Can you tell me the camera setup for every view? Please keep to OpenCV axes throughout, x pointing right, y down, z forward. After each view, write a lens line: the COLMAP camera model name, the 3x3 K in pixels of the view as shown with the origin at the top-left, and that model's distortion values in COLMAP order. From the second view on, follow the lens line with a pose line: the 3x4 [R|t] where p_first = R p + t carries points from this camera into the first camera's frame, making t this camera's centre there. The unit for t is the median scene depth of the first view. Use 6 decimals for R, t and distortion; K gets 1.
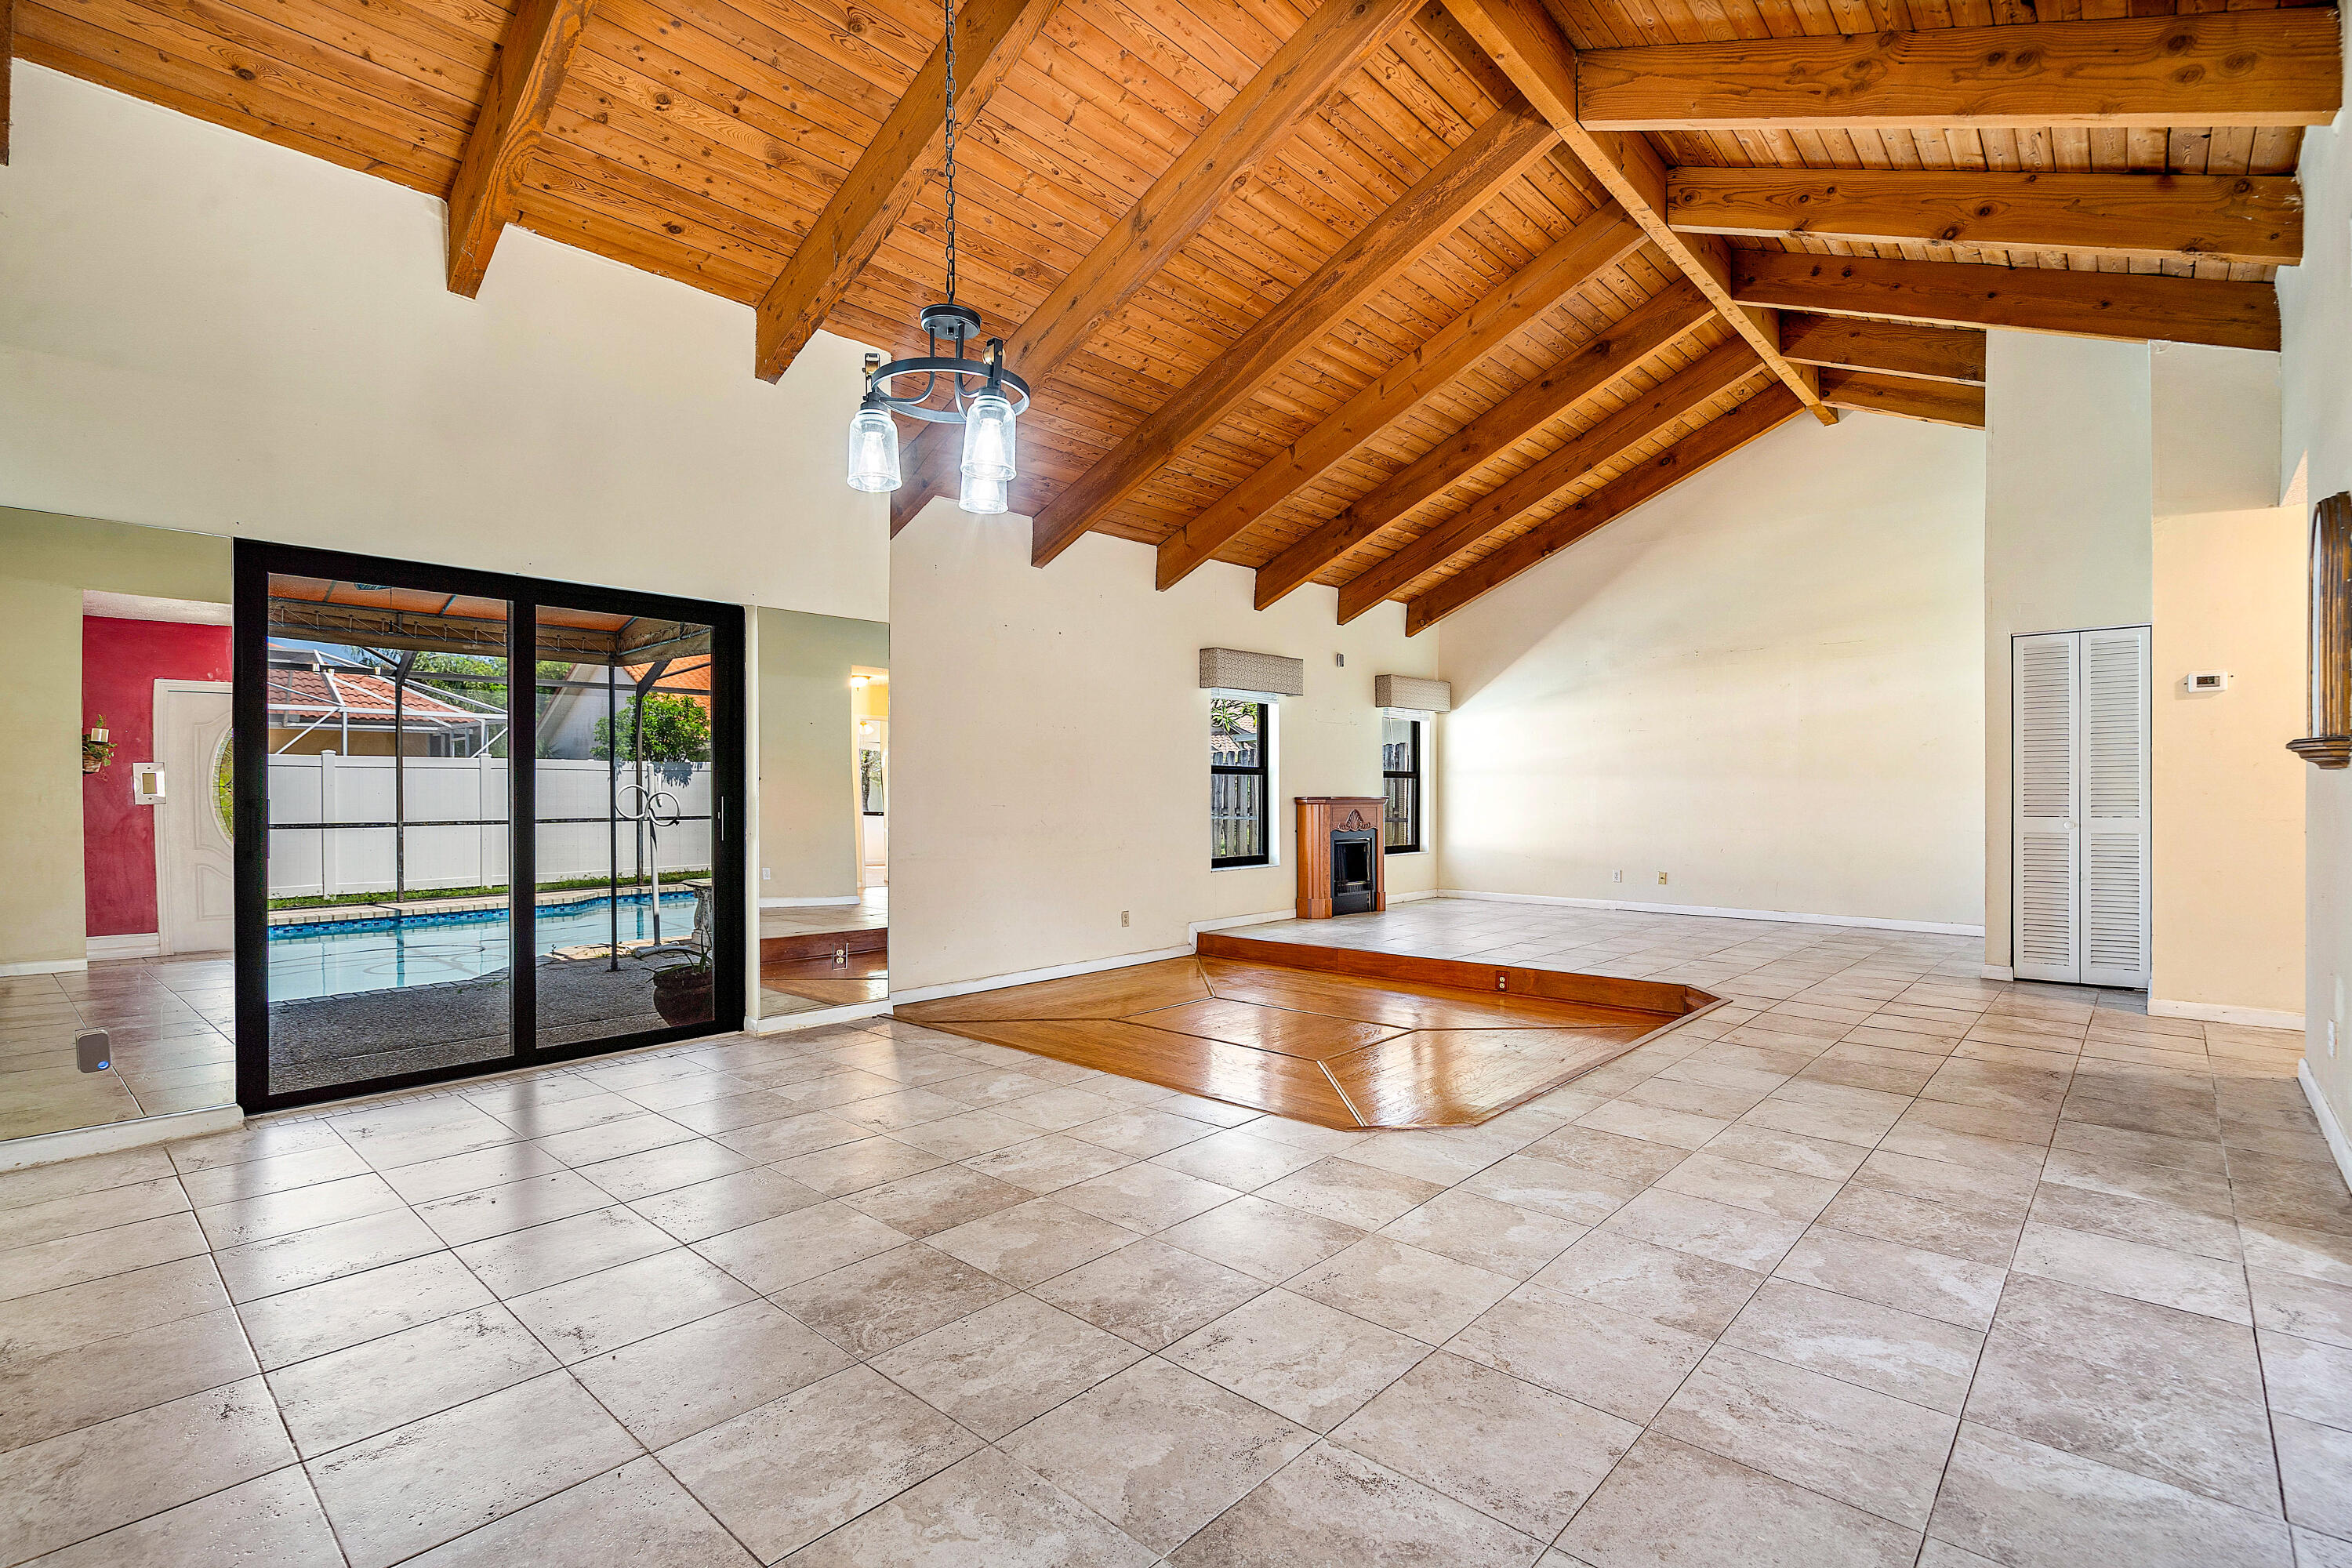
lens RADIAL K [[1089.7, 0, 1176.0], [0, 1089.7, 784.0], [0, 0, 1]] dist [0.001400, 0.000469]
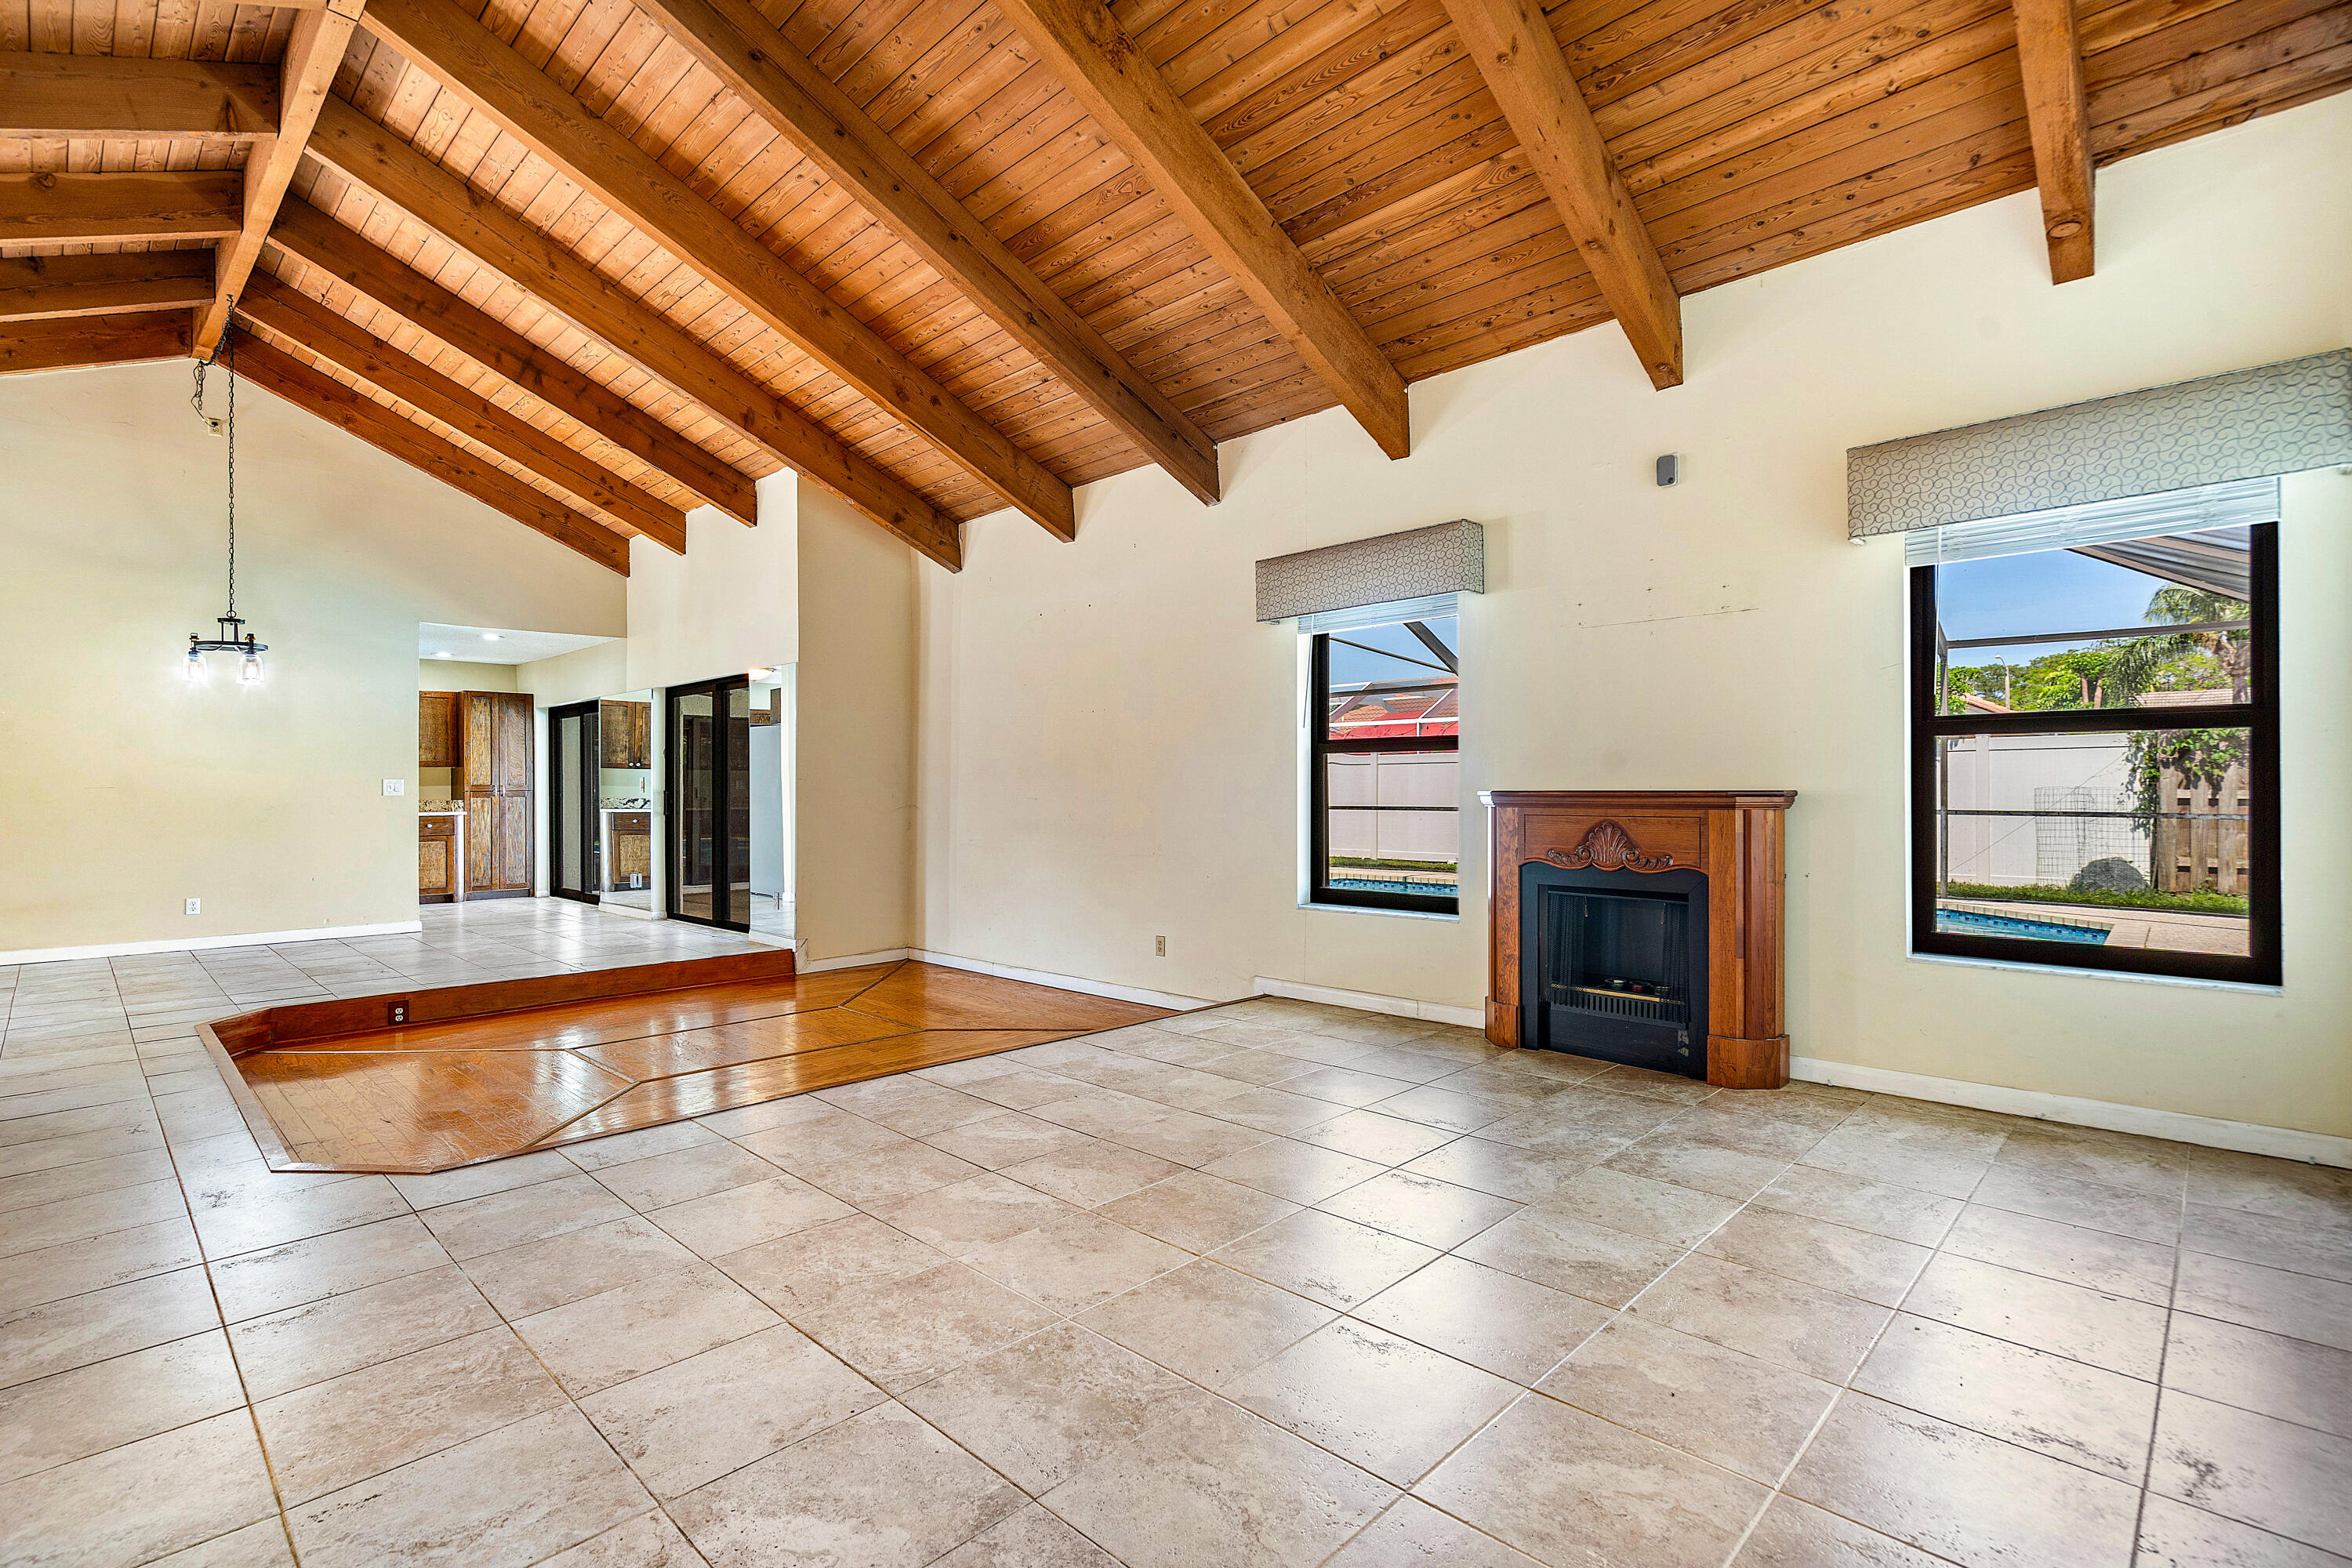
lens RADIAL K [[1089.7, 0, 1176.0], [0, 1089.7, 784.0], [0, 0, 1]] dist [0.001400, 0.000469]
pose [[-0.025736, 0.000379, -0.999669, 0.595202], [0.013792, 0.999905, 0.000024, 0.006227], [0.999574, -0.013787, -0.025739, 0.835722]]
